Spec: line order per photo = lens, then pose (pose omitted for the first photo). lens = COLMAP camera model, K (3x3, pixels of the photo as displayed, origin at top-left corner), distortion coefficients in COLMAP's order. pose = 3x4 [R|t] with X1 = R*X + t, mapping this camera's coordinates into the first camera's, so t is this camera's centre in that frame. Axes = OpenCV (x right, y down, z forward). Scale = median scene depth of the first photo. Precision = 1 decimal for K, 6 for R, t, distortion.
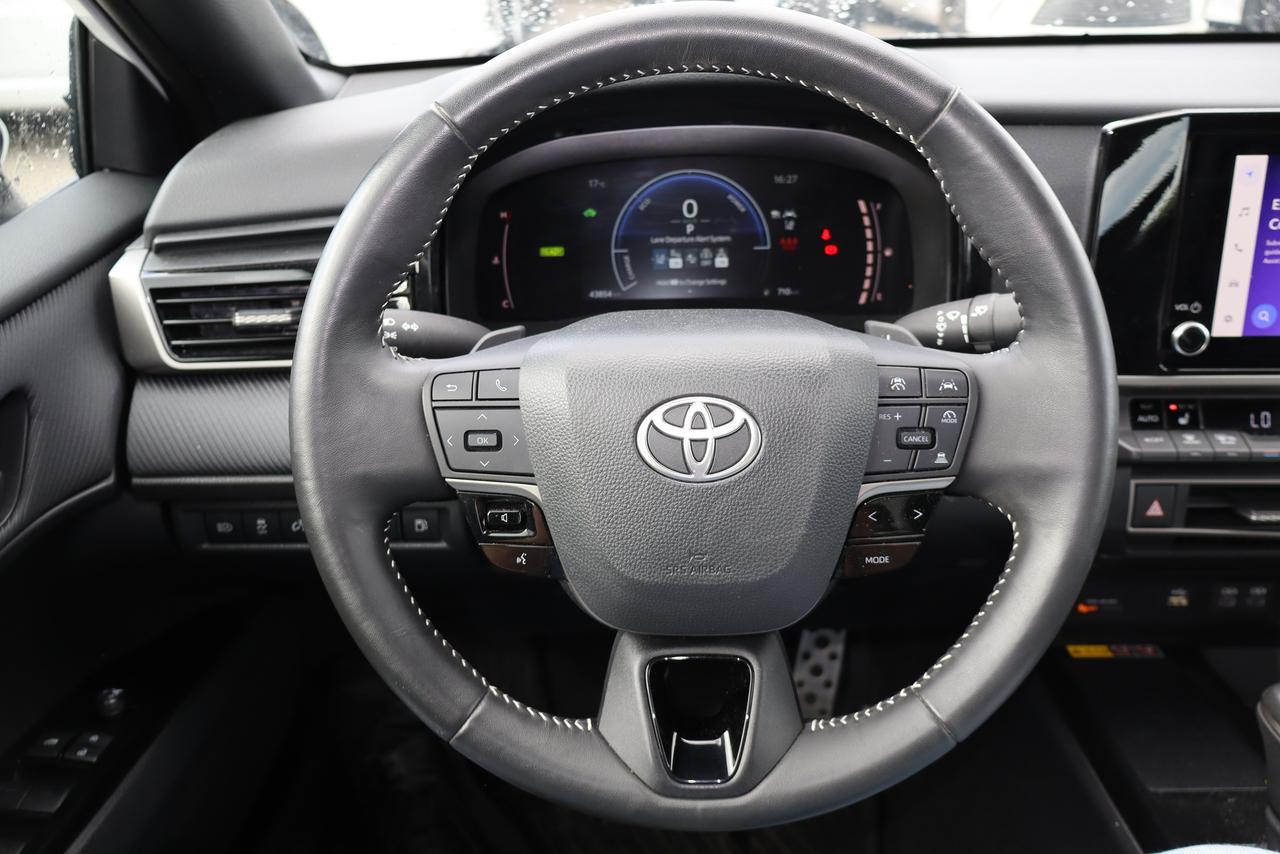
lens RADIAL K [[1074.0, 0, 640.0], [0, 1074.0, 427.0], [0, 0, 1]] dist [0.000149, -0.003263]
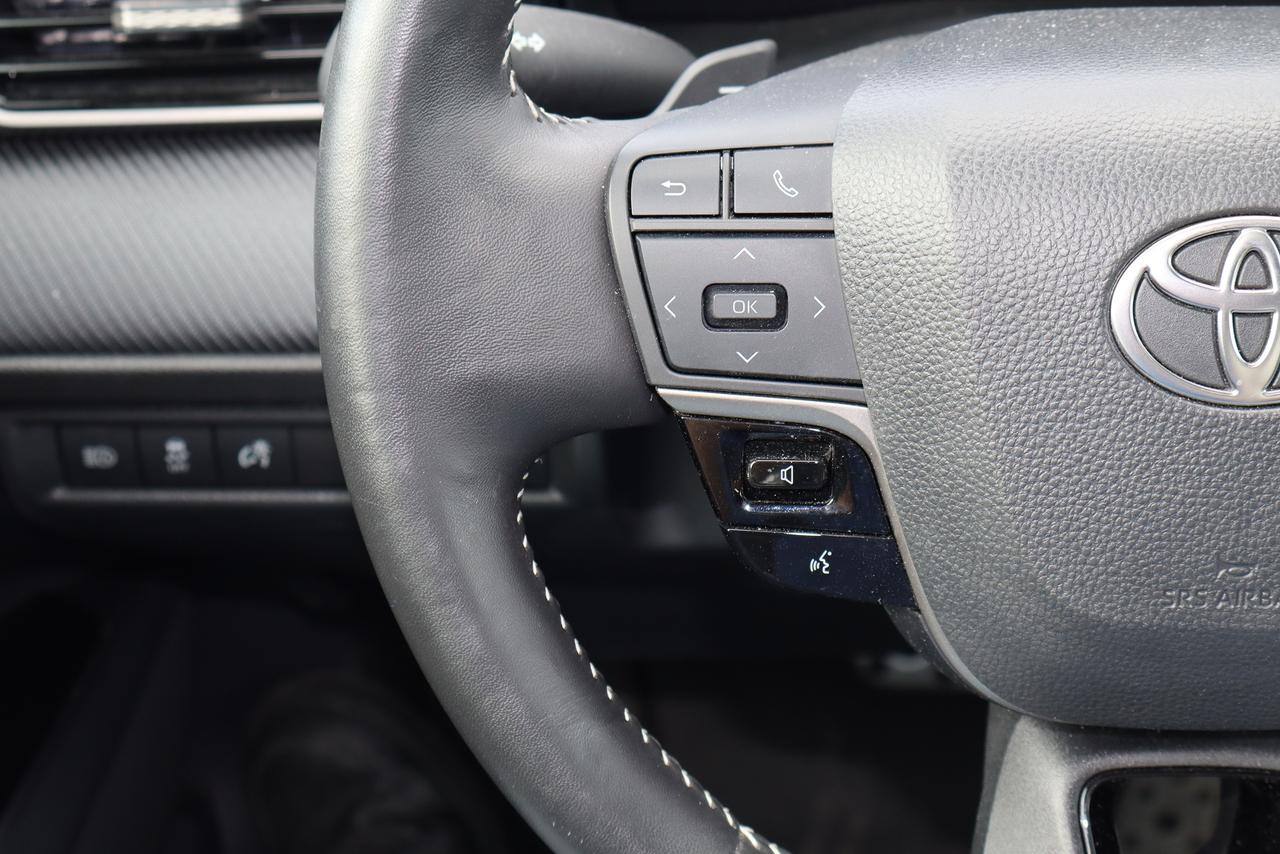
lens RADIAL K [[2074.6, 0, 640.0], [0, 2074.6, 427.0], [0, 0, 1]] dist [-0.009863, -0.131347]
pose [[0.999410, 0.006116, -0.033805, -0.124200], [-0.002227, 0.993490, 0.113901, -0.027989], [0.034281, -0.113758, 0.992917, 0.097685]]
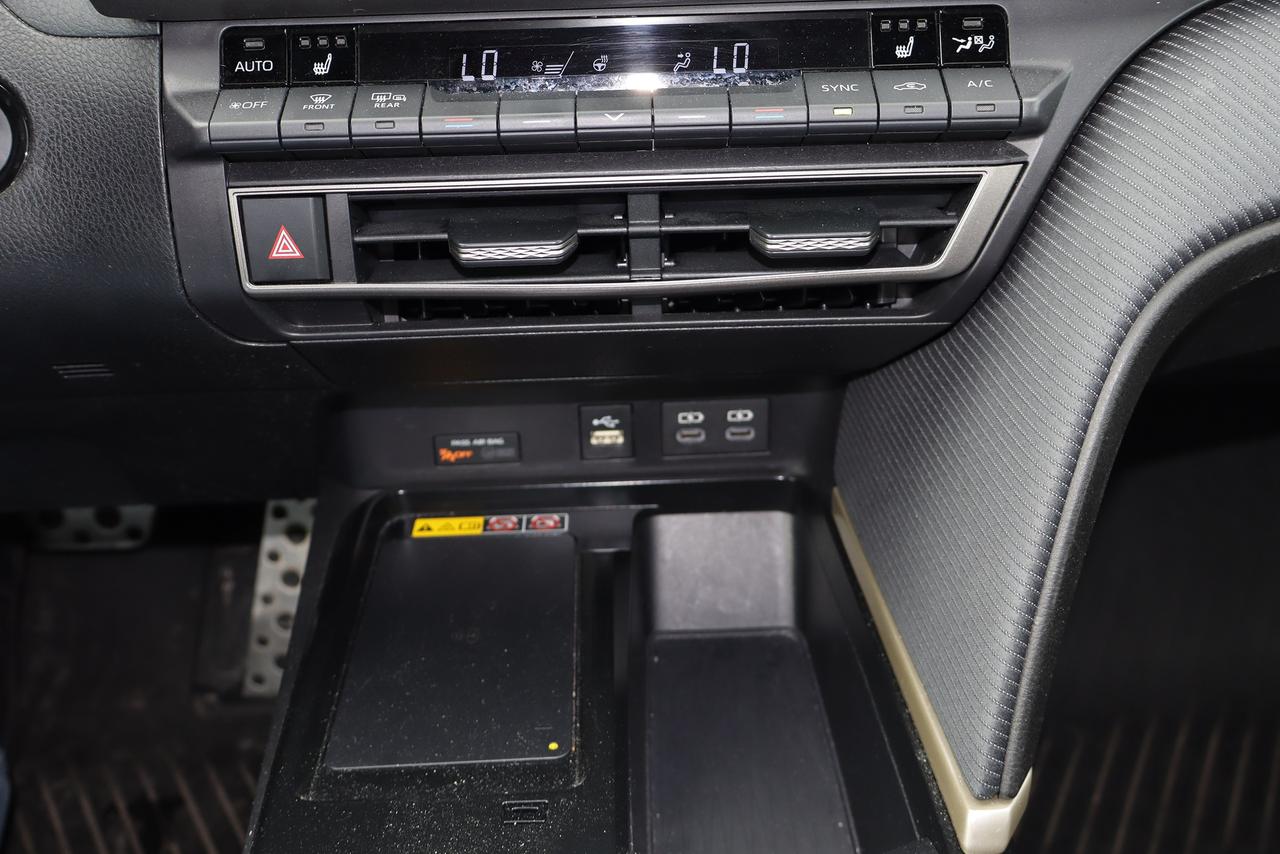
lens RADIAL K [[1384.1, 0, 645.2], [0, 1384.1, 403.1], [0, 0, 1]] dist [0.002658, 0.004817]
pose [[0.998077, -0.033331, 0.052258, 0.627650], [0.028453, 0.995402, 0.091462, 0.098004], [-0.055066, -0.089800, 0.994436, 0.326524]]
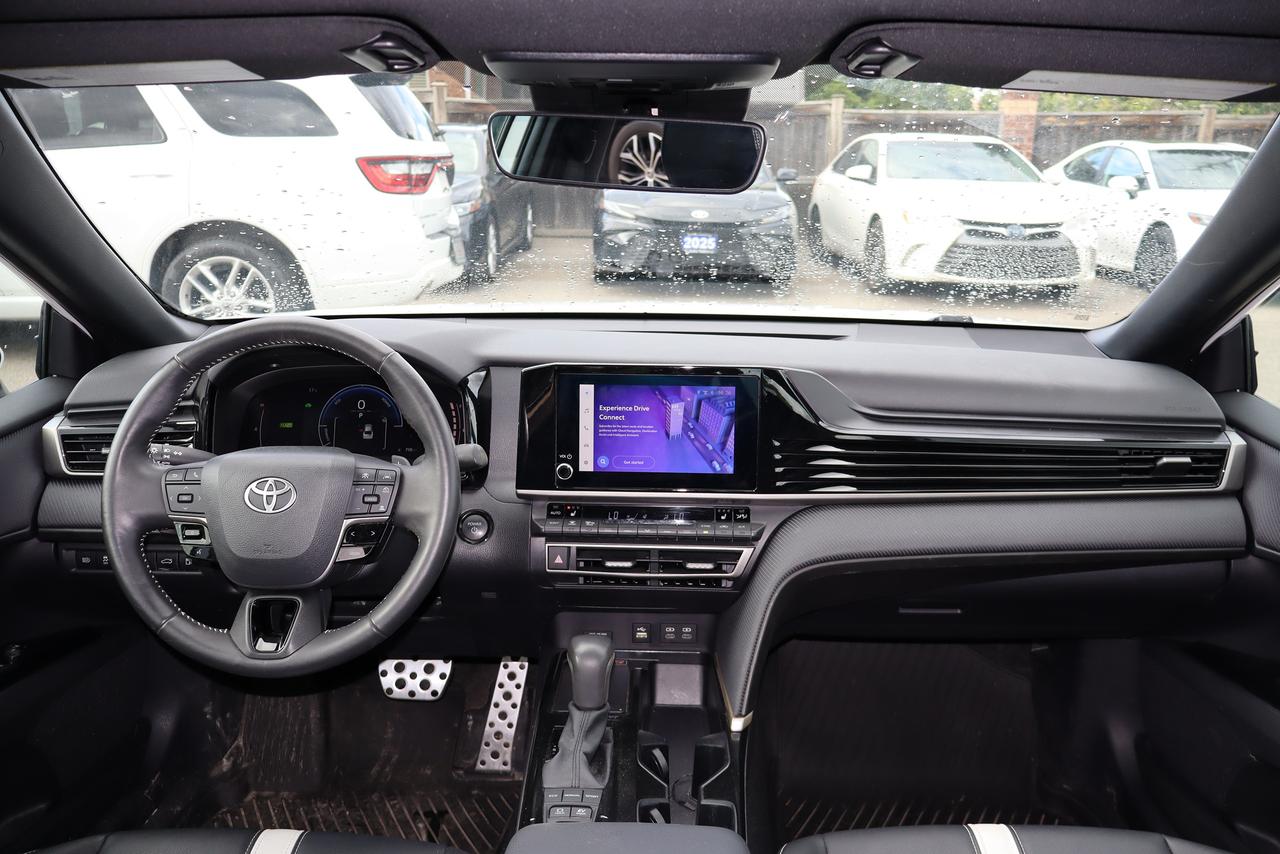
lens RADIAL K [[1059.1, 0, 640.0], [0, 1059.1, 427.0], [0, 0, 1]] dist [-0.027617, 0.007530]
pose [[0.999570, 0.027747, 0.009534, 0.614270], [-0.025359, 0.980498, -0.194884, 0.215700], [-0.014755, 0.194558, 0.980780, -0.957288]]
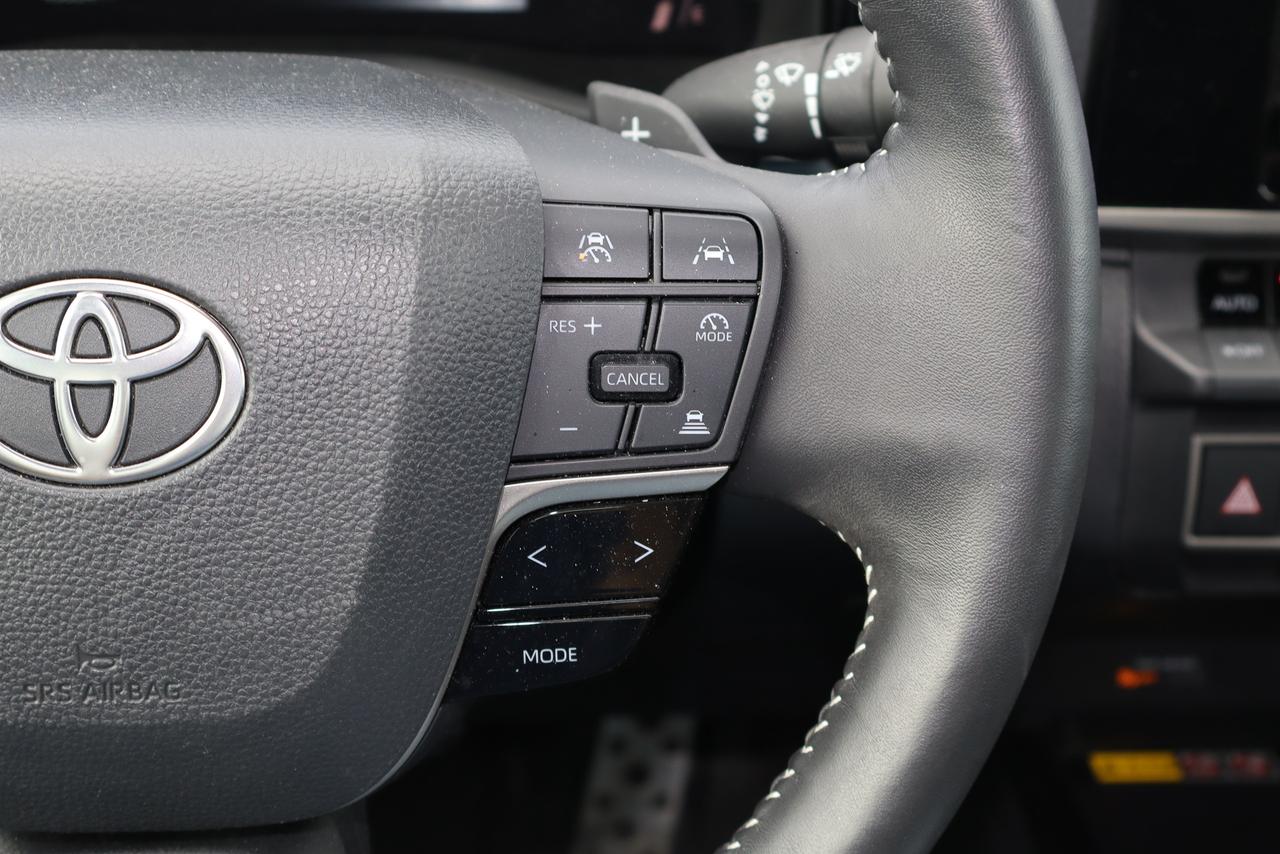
lens RADIAL K [[2081.6, 0, 640.0], [0, 2081.6, 427.0], [0, 0, 1]] dist [0.041778, -0.019765]
pose [[0.995394, 0.003857, 0.095788, 0.137057], [-0.012896, 0.995495, 0.093931, -0.036082], [-0.094994, -0.094734, 0.990960, 0.137341]]
